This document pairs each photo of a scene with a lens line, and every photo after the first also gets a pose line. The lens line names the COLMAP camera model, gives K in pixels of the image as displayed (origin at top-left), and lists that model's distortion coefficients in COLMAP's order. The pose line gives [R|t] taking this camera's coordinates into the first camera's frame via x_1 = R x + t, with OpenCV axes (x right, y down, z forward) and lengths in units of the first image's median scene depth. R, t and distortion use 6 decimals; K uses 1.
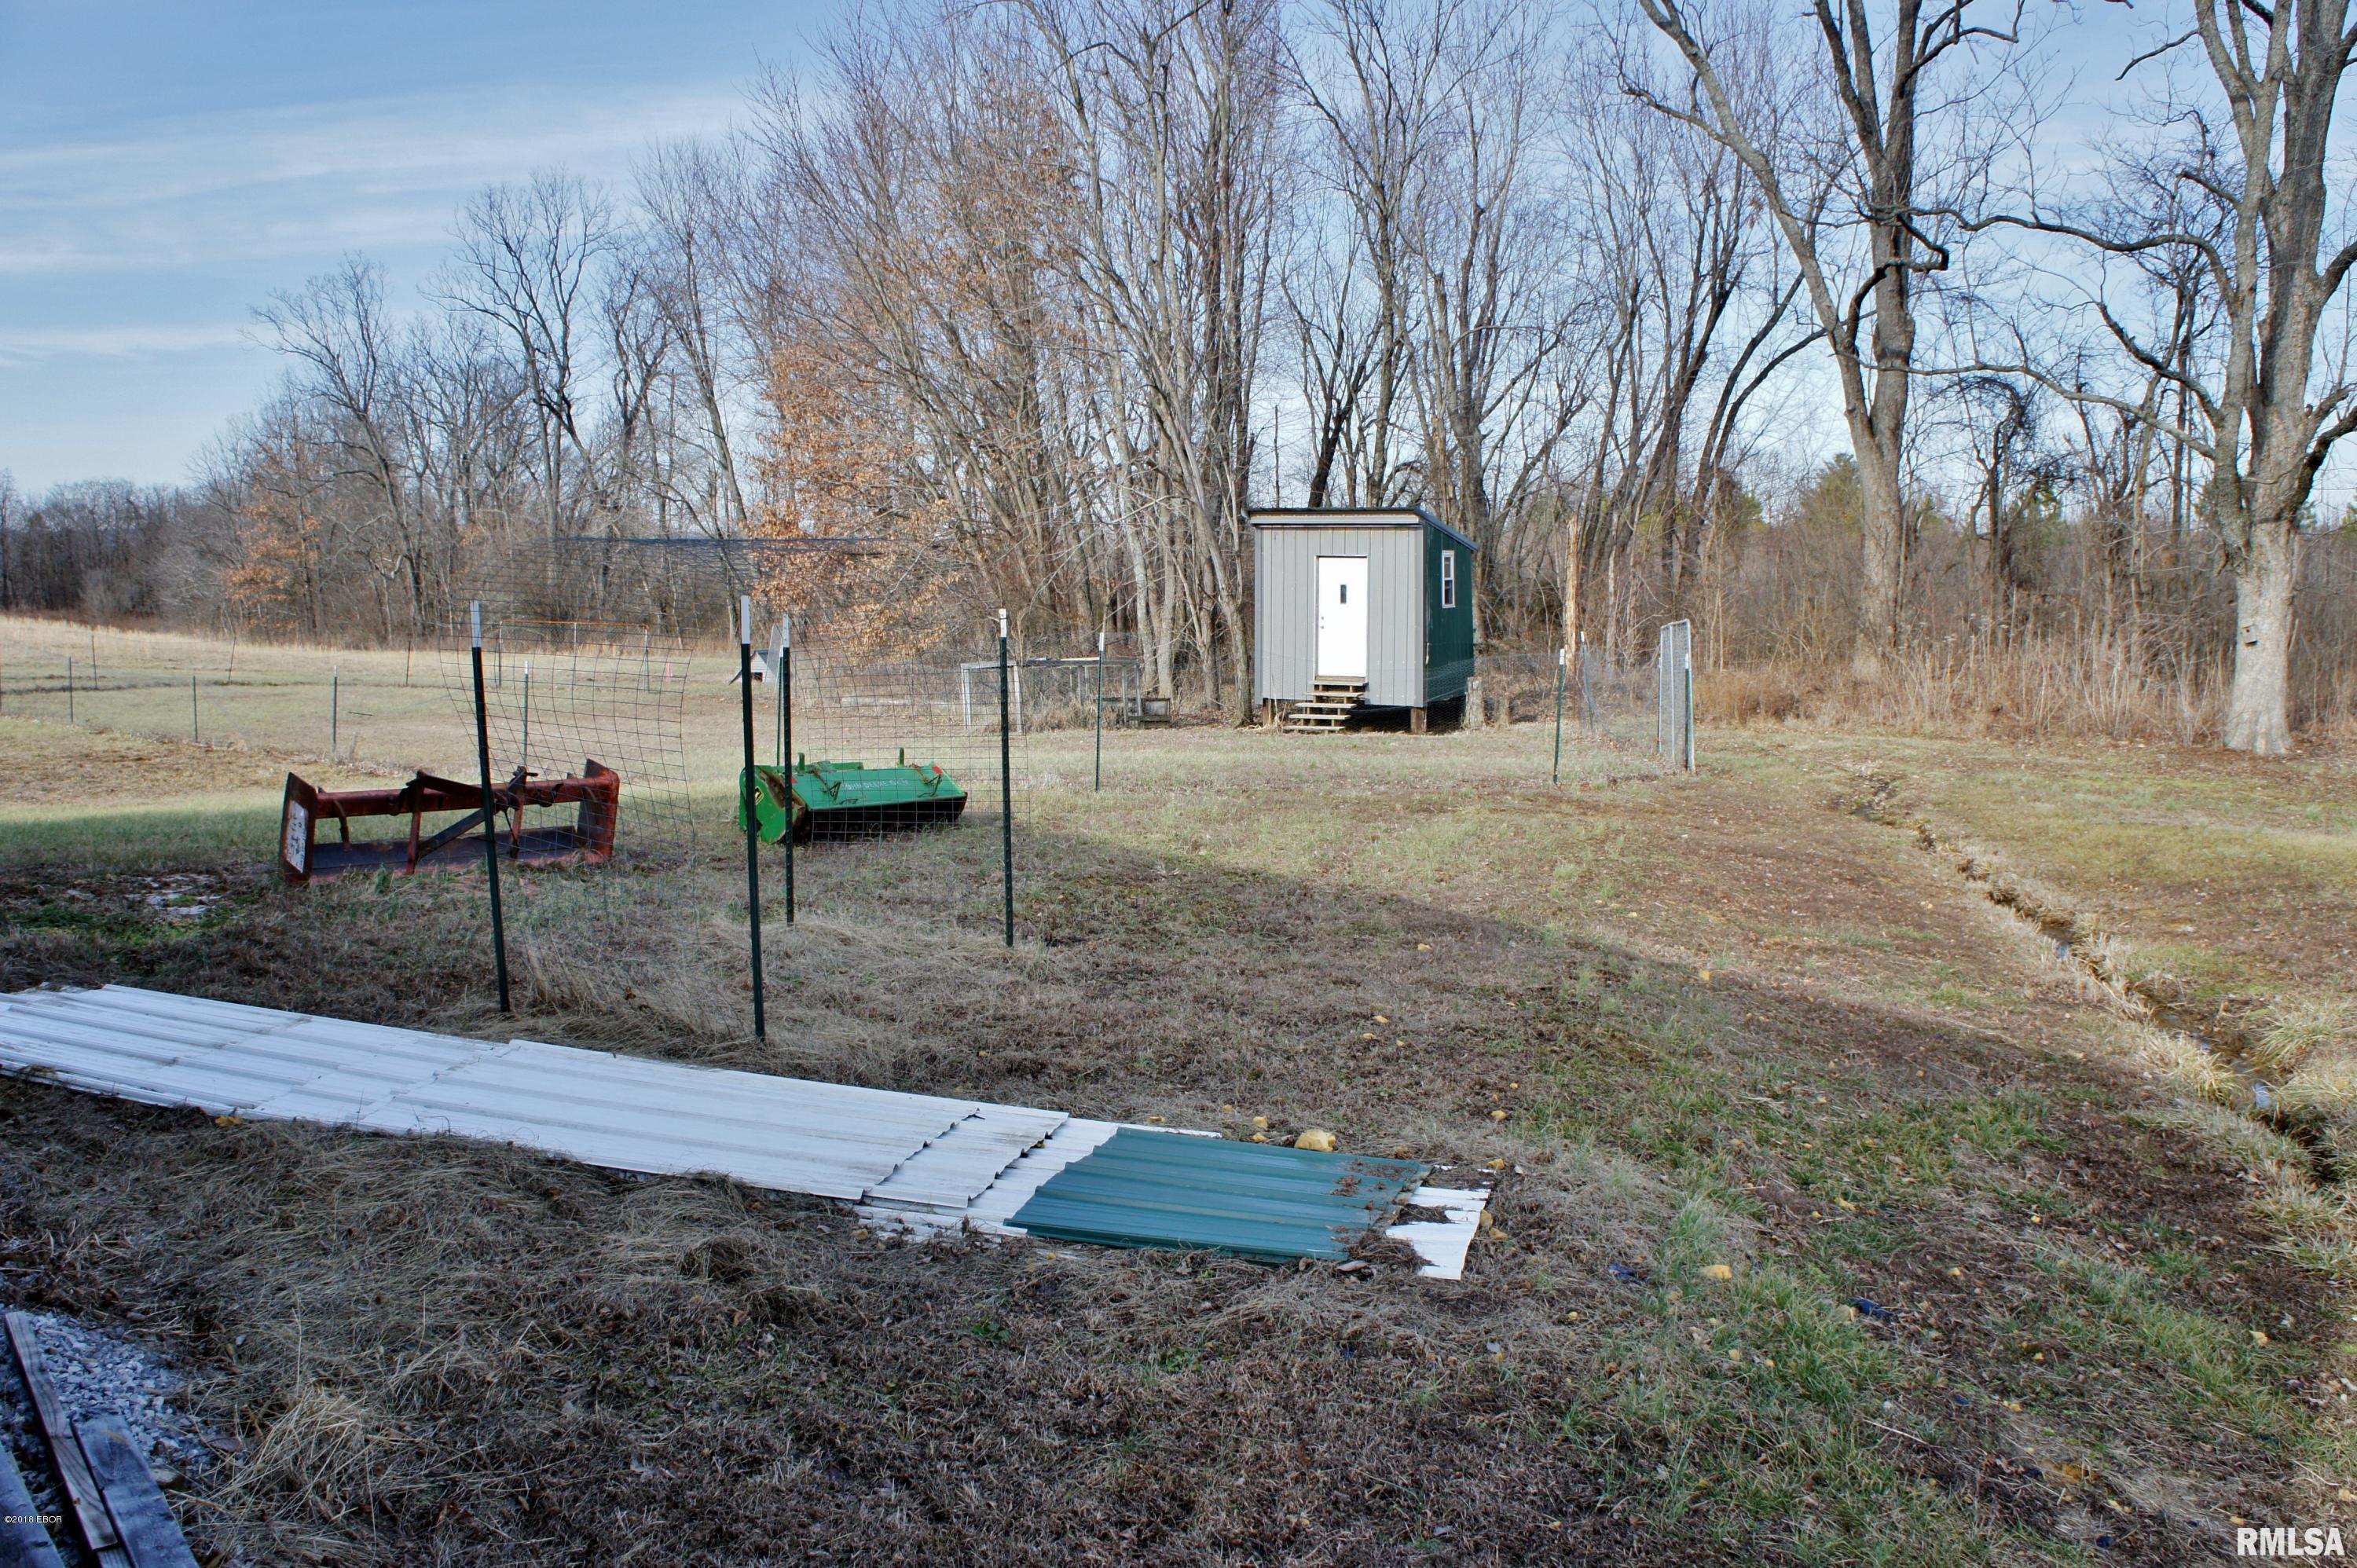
lens RADIAL K [[1871.6, 0, 1190.0], [0, 1871.6, 754.7], [0, 0, 1]] dist [-0.185771, 0.141269]
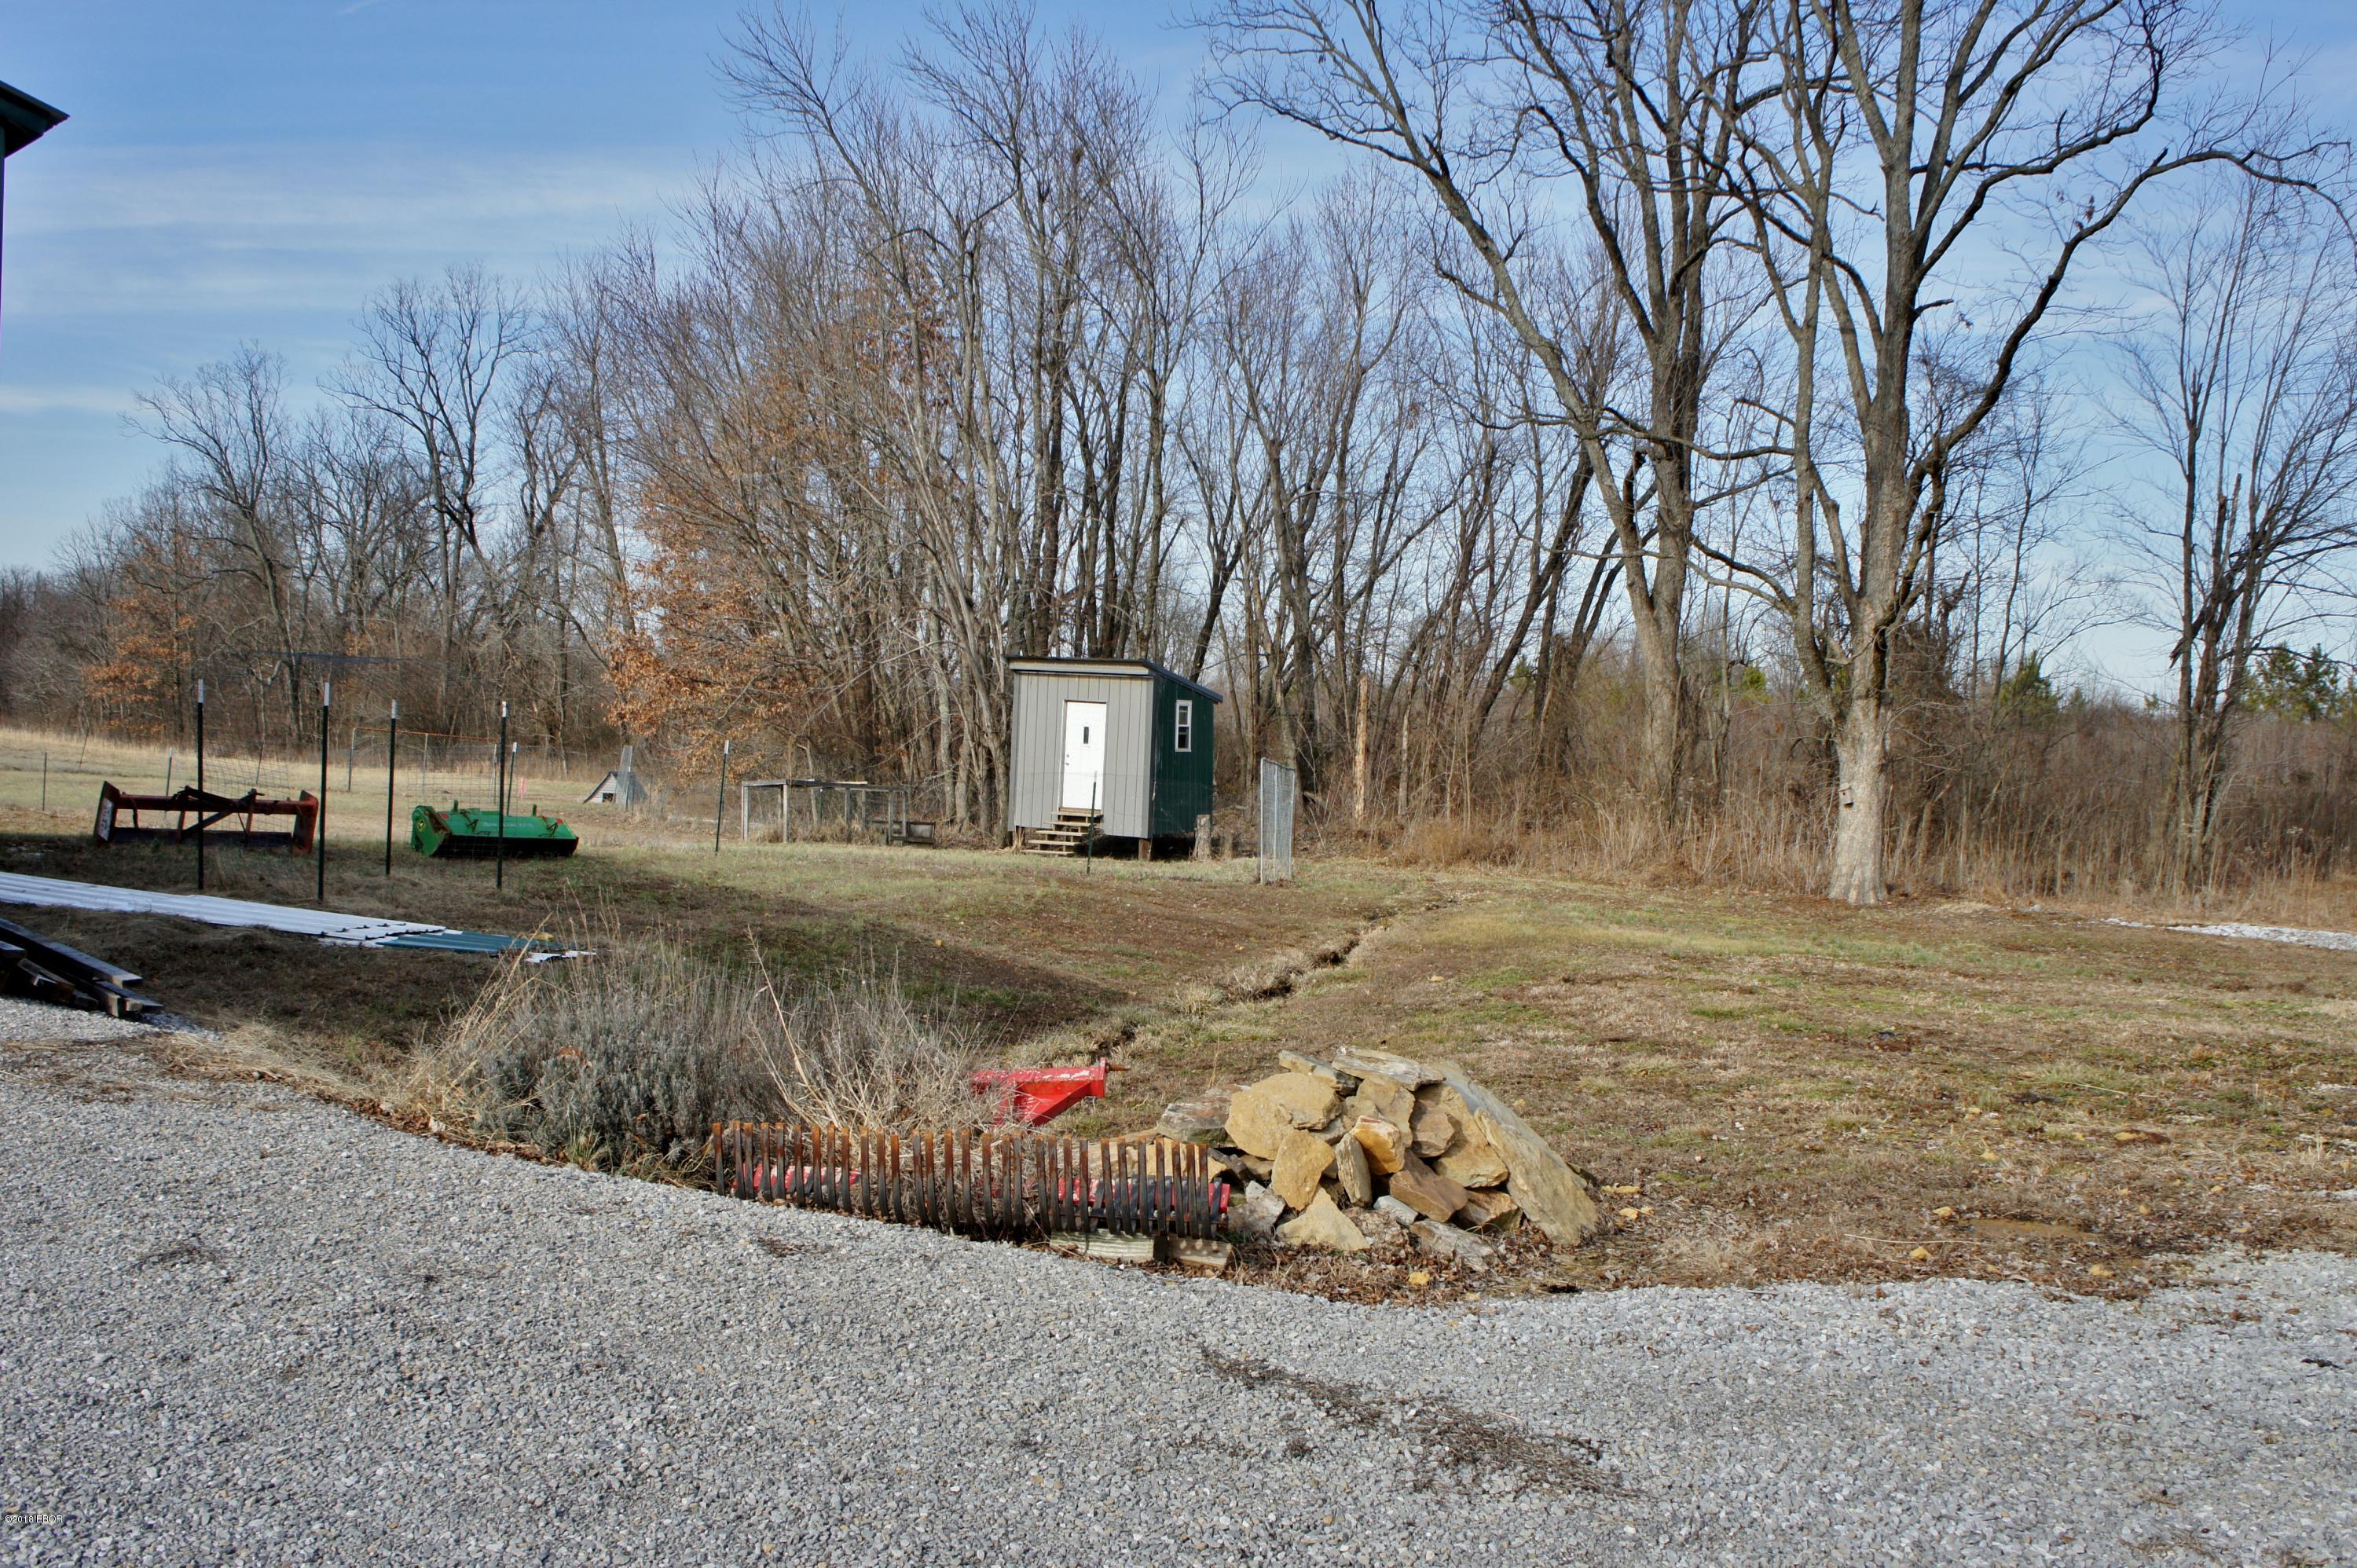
lens RADIAL K [[2122.6, 0, 1182.9], [0, 2122.6, 773.2], [0, 0, 1]] dist [-0.121922, 0.171215]
pose [[0.998948, 0.045319, -0.006981, 0.062123], [-0.045718, 0.996095, -0.075525, 0.012521], [0.003531, 0.075765, 0.997119, -0.111372]]
